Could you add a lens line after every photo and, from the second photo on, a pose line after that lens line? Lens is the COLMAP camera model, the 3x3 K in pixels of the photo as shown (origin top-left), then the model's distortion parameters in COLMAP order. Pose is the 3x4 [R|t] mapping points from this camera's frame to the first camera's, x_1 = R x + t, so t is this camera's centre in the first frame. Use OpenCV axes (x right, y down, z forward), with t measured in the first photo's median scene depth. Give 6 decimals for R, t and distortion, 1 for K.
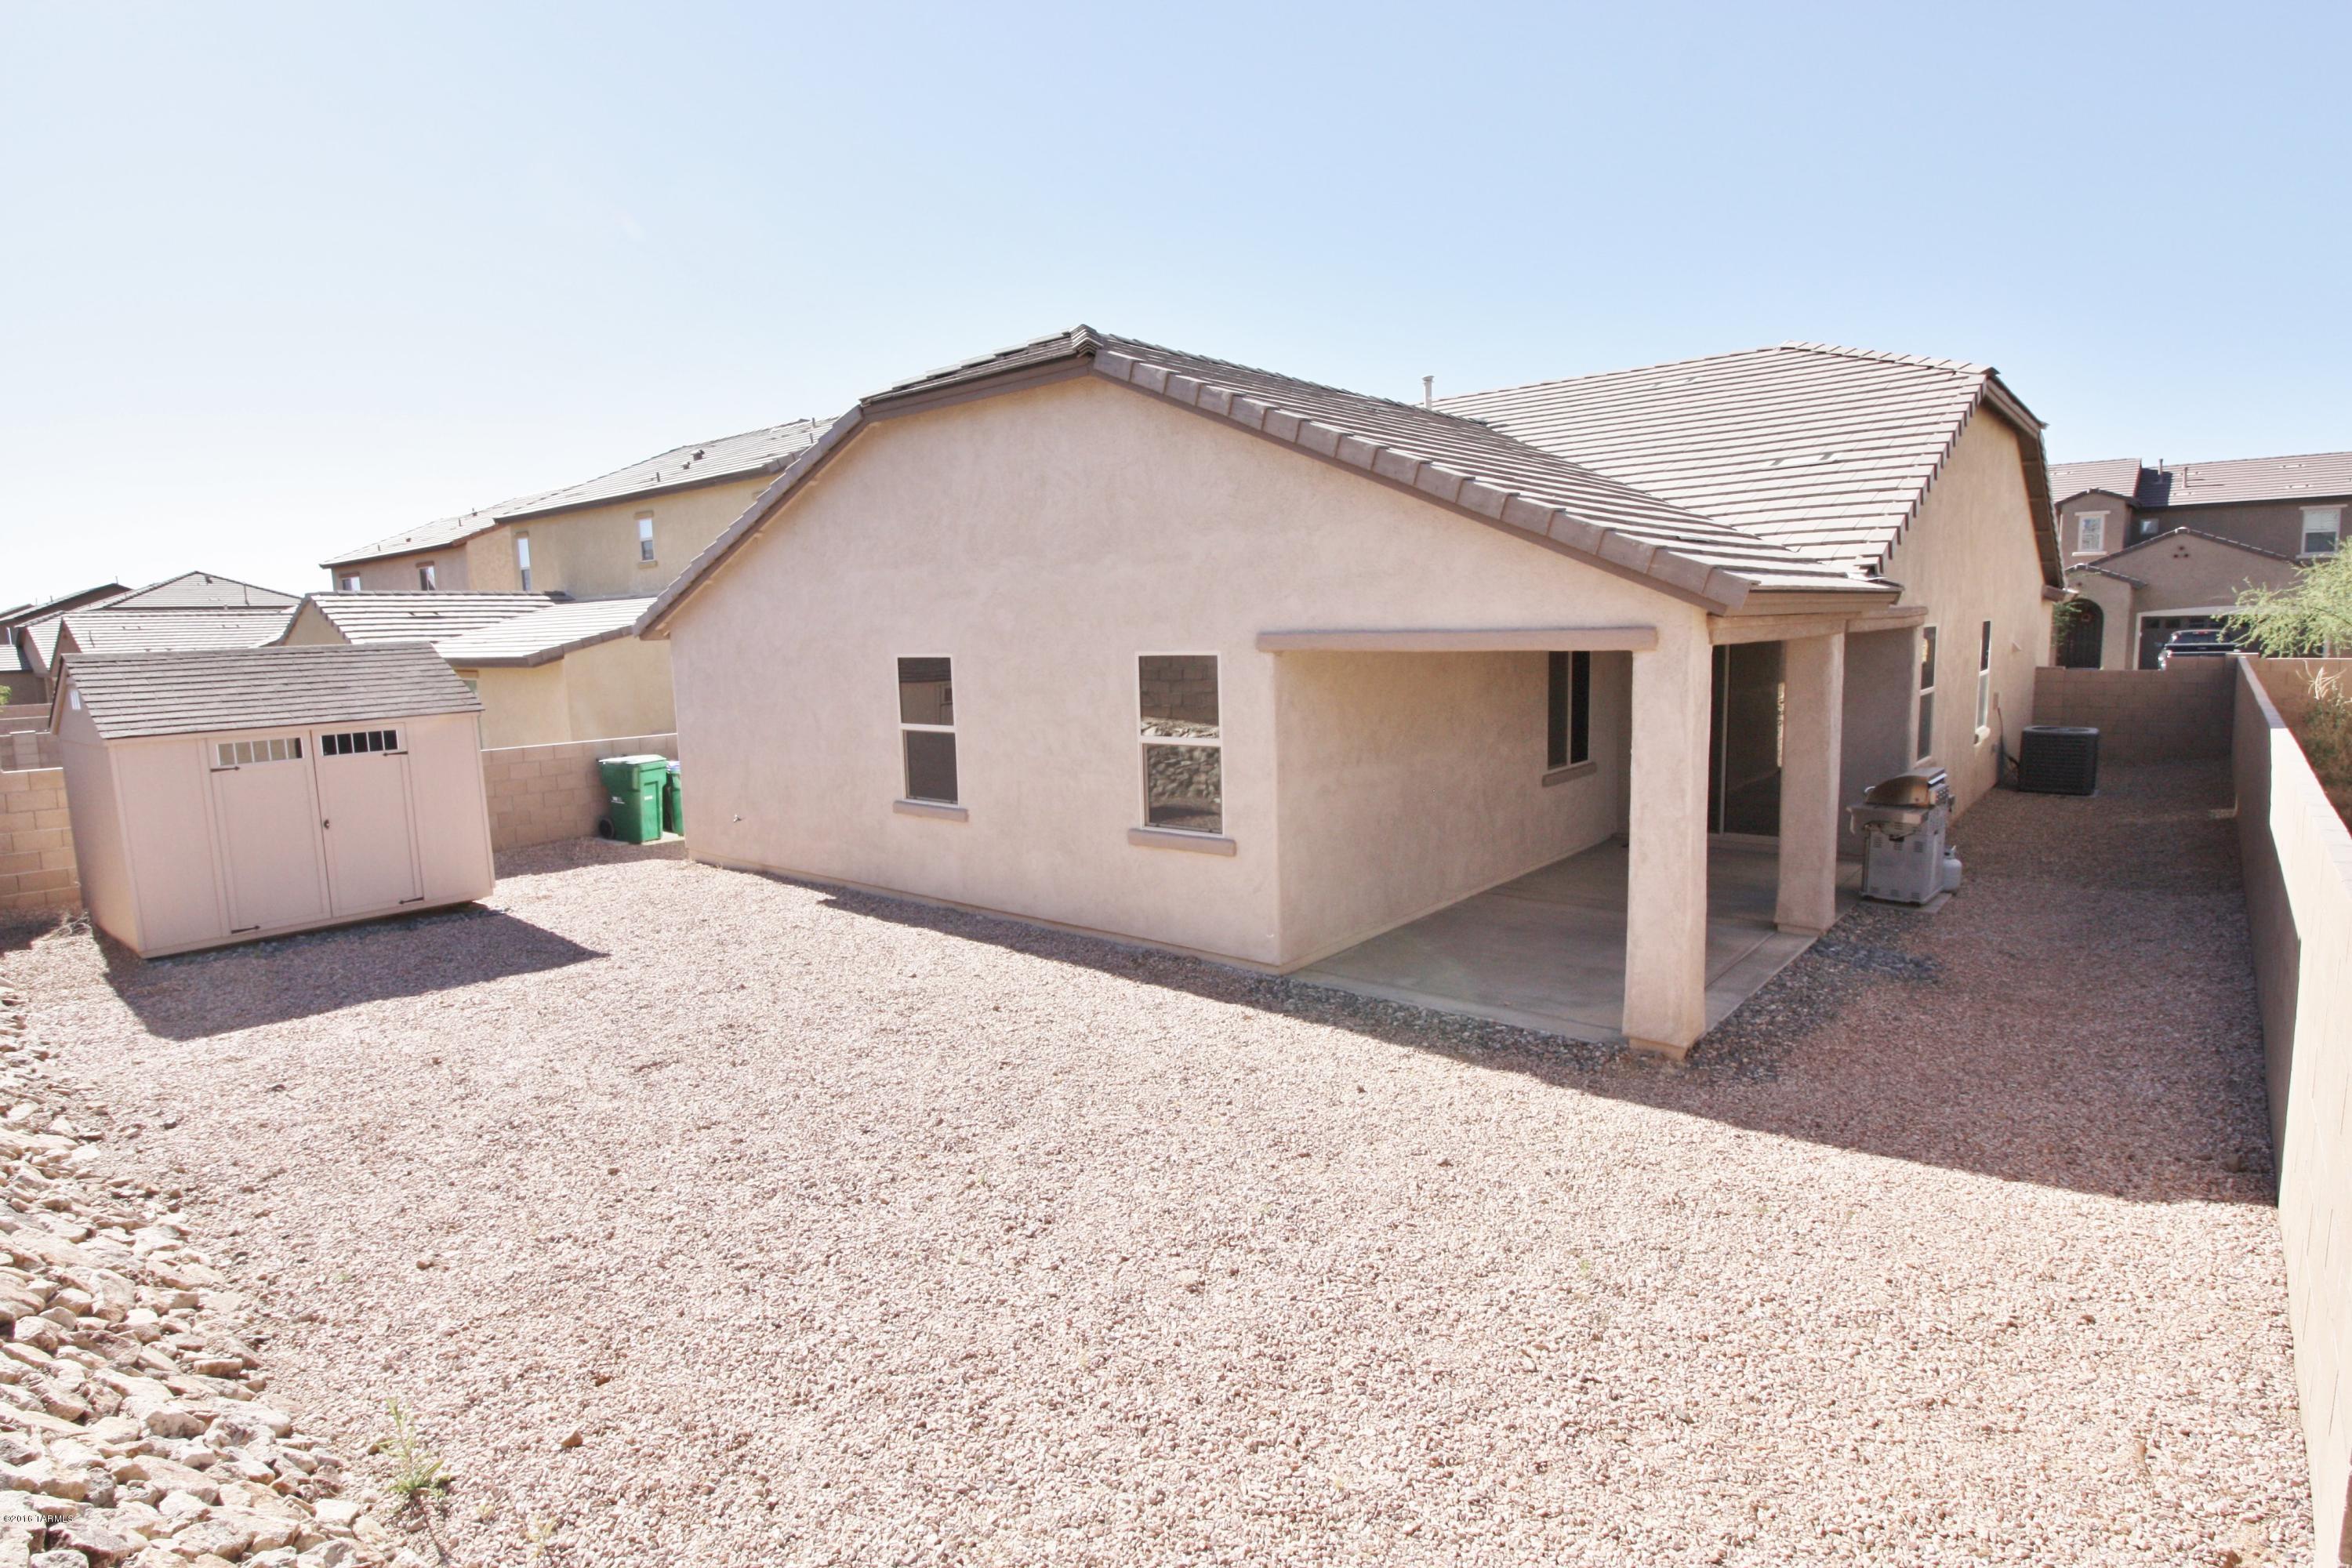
lens RADIAL K [[1146.2, 0, 1170.8], [0, 1146.2, 775.4], [0, 0, 1]] dist [-0.011590, -0.003498]
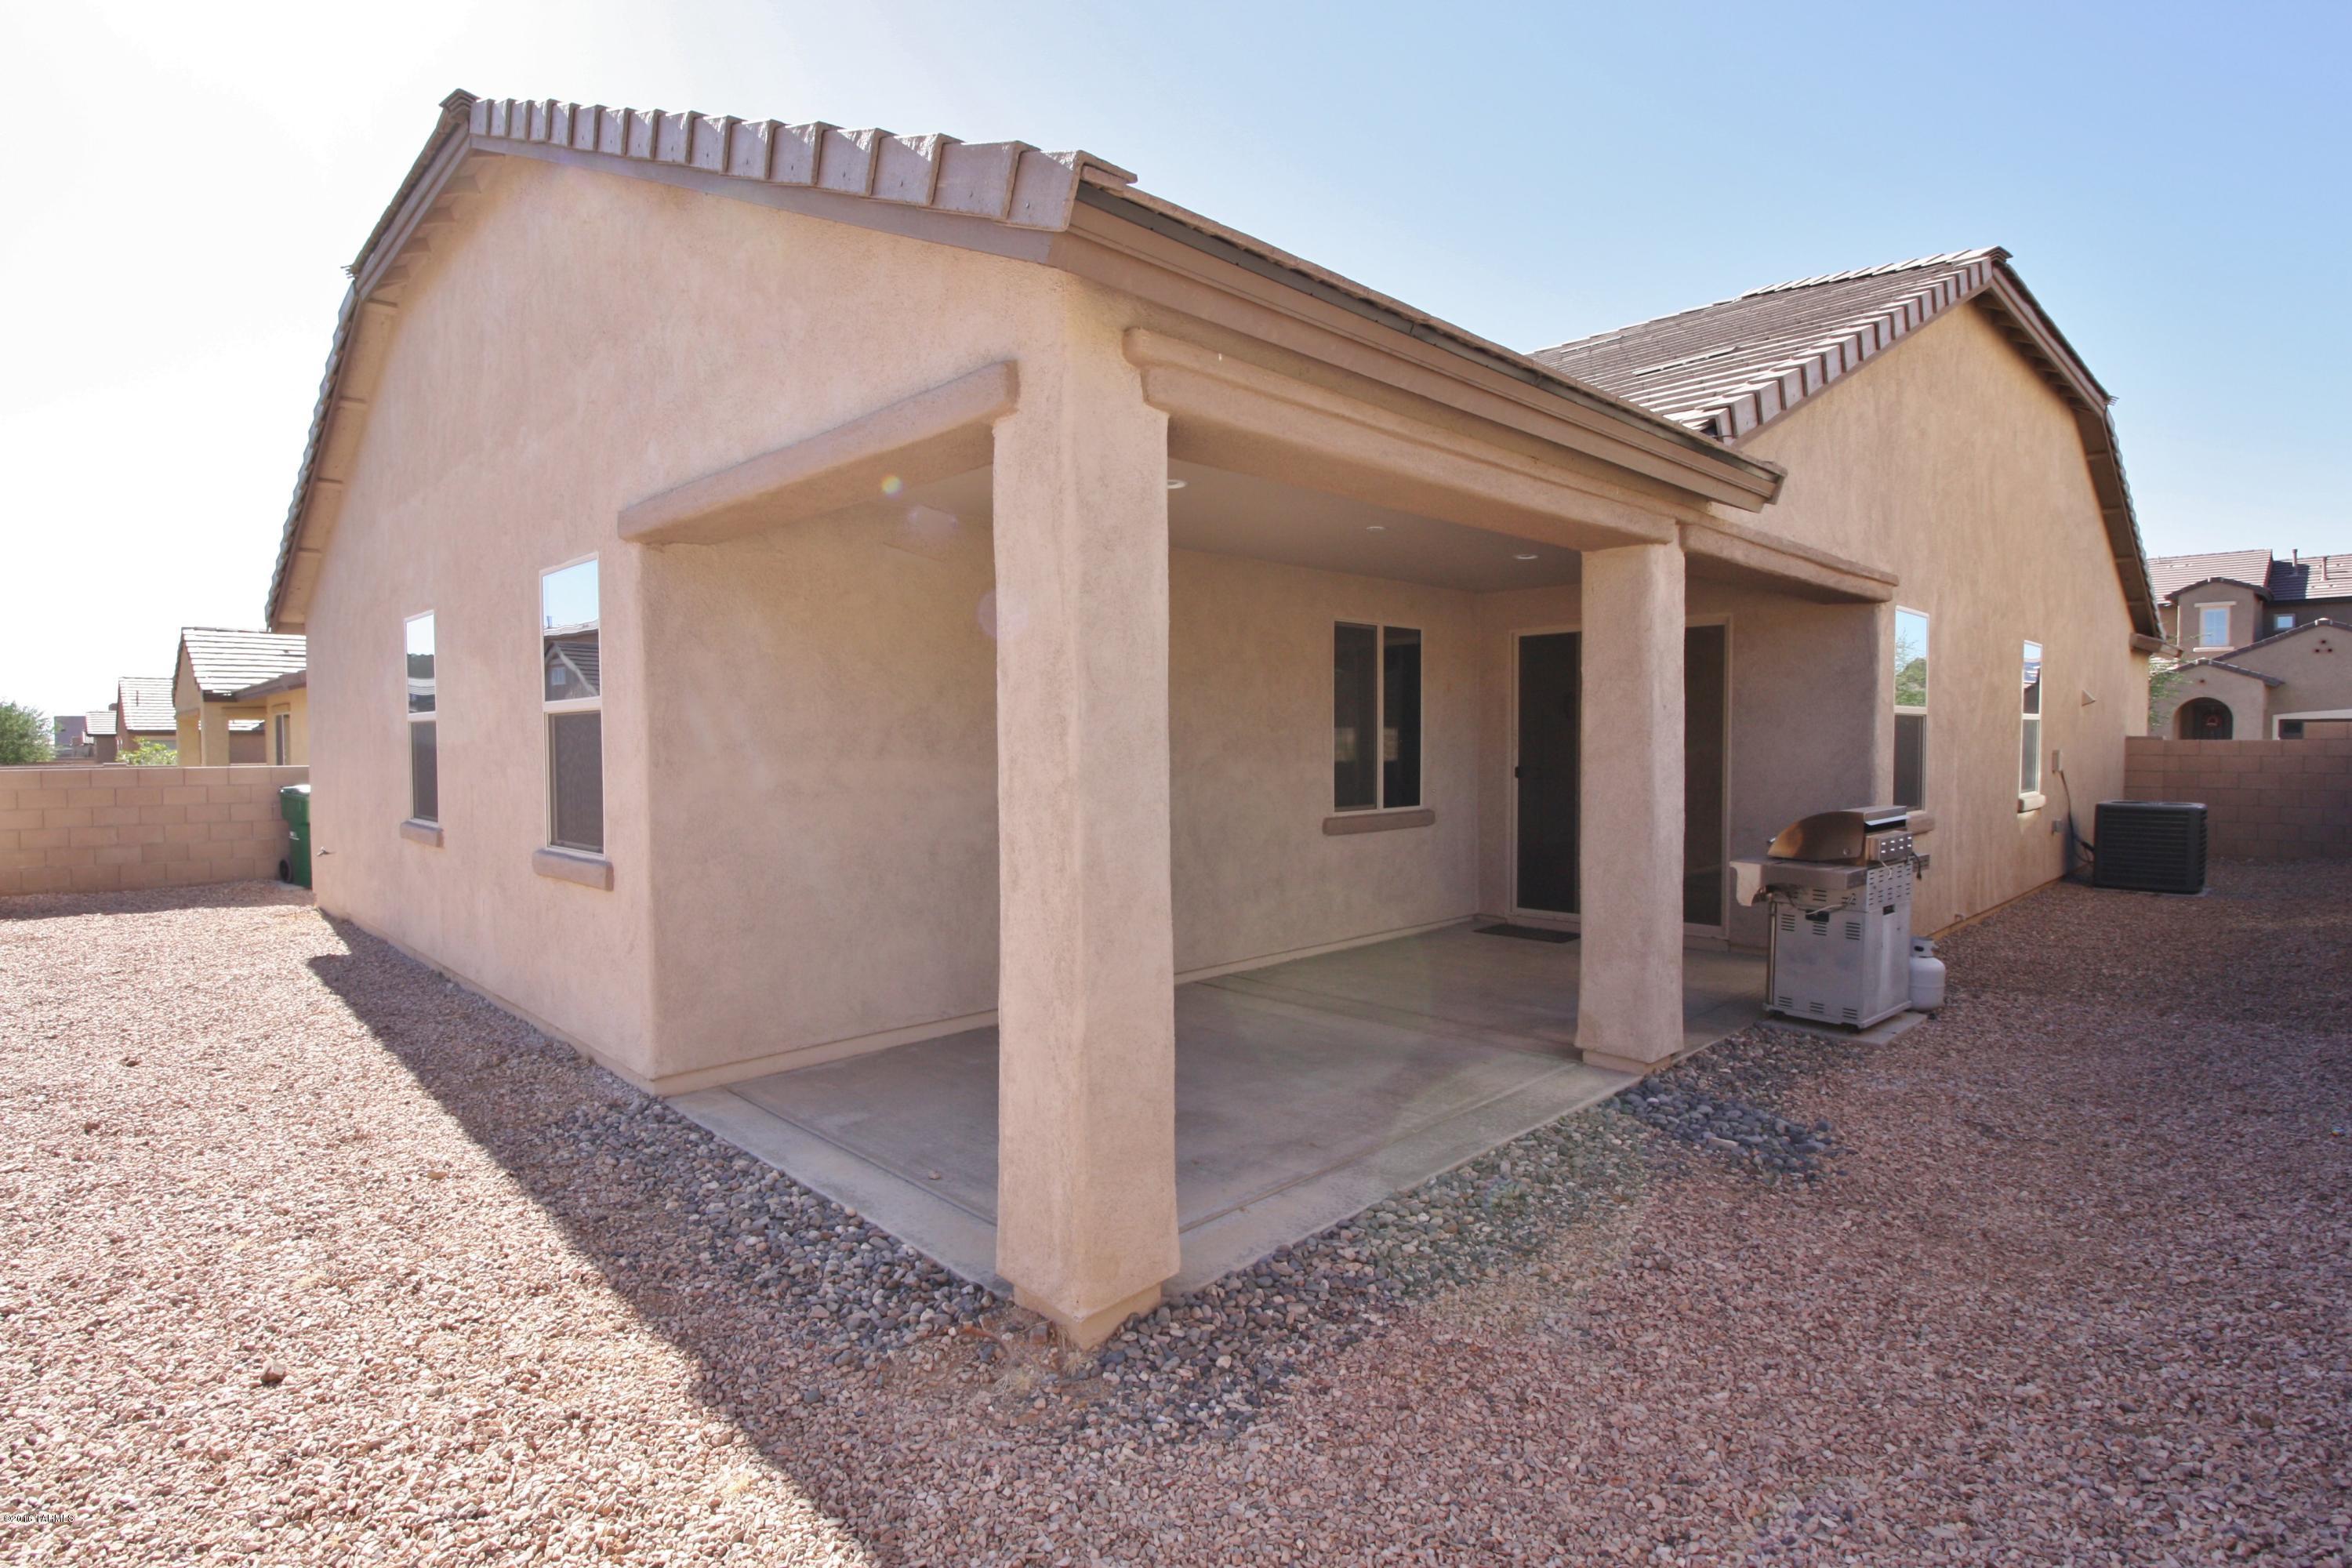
lens RADIAL K [[1146.2, 0, 1153.5], [0, 1146.2, 776.5], [0, 0, 1]] dist [-0.011590, -0.003498]
pose [[0.996229, 0.027793, -0.082187, 0.331423], [-0.034852, 0.995708, -0.085734, 0.045262], [0.079452, 0.088275, 0.992922, 0.363410]]
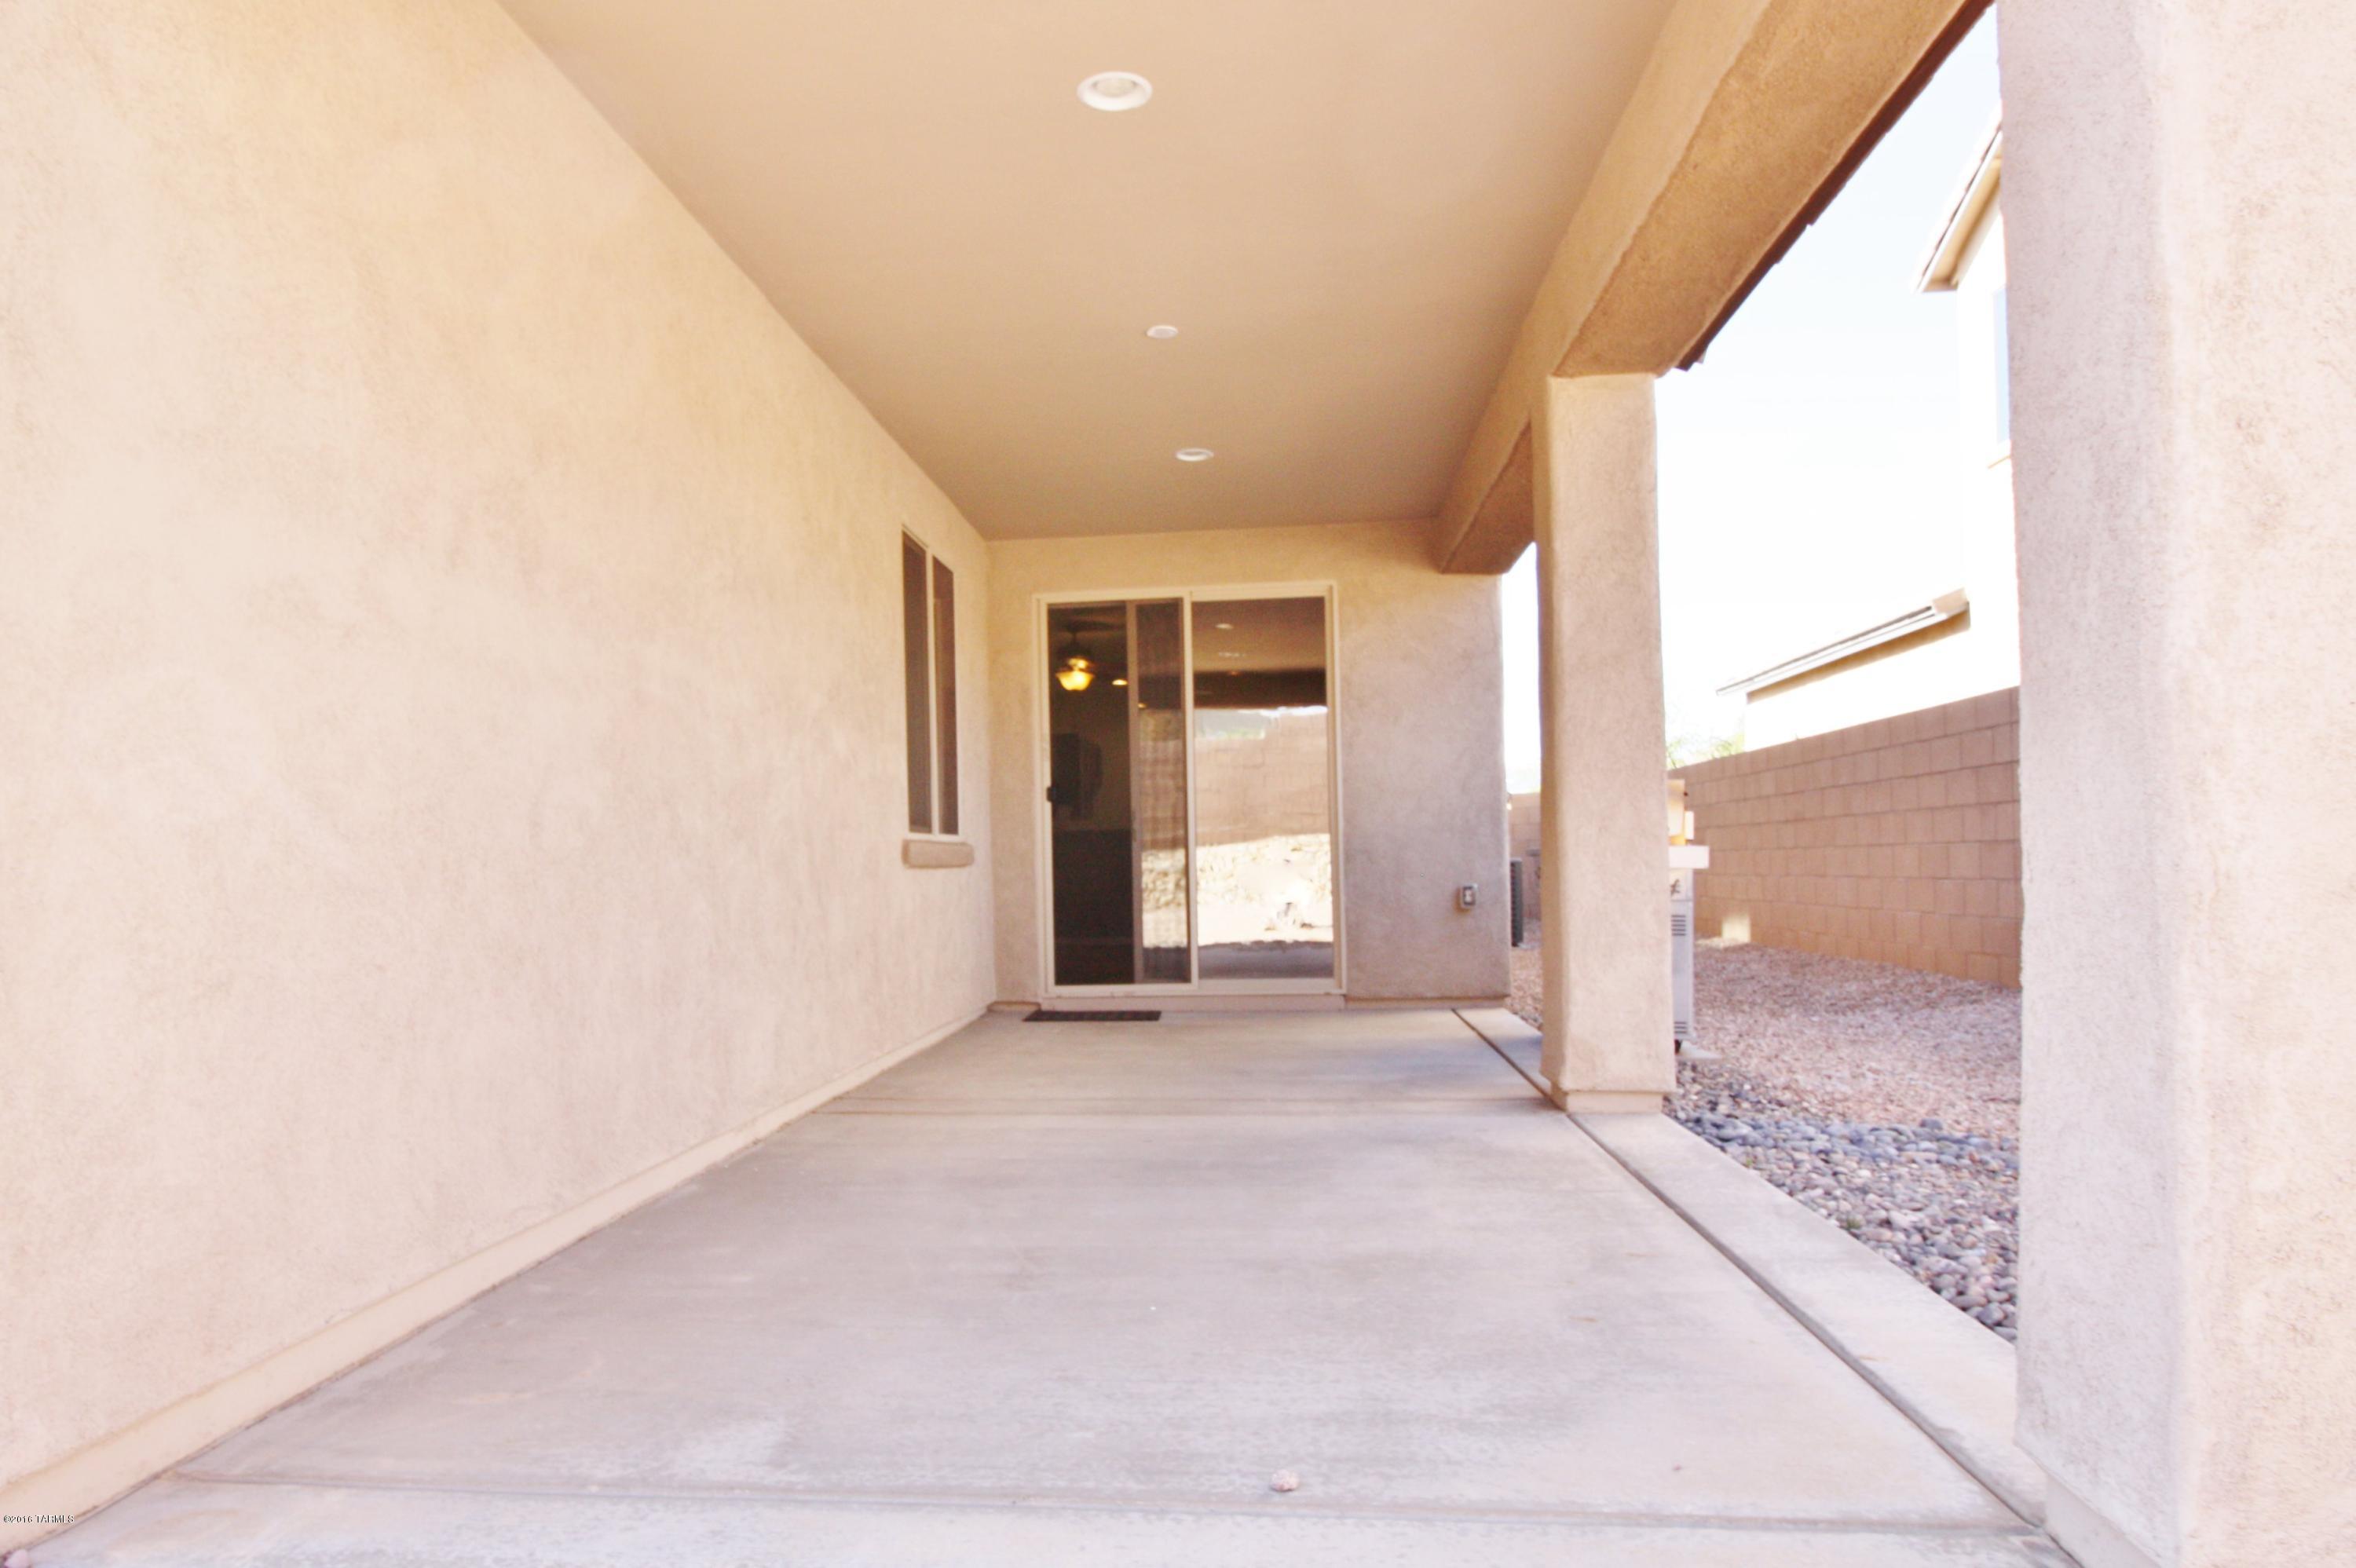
lens RADIAL K [[1474.4, 0, 1094.7], [0, 1474.4, 844.6], [0, 0, 1]] dist [0.005738, 0.000155]
pose [[0.829374, 0.019466, 0.558355, 0.091989], [0.063121, 0.989729, -0.128266, 0.092269], [-0.555117, 0.141624, 0.819627, 0.608023]]
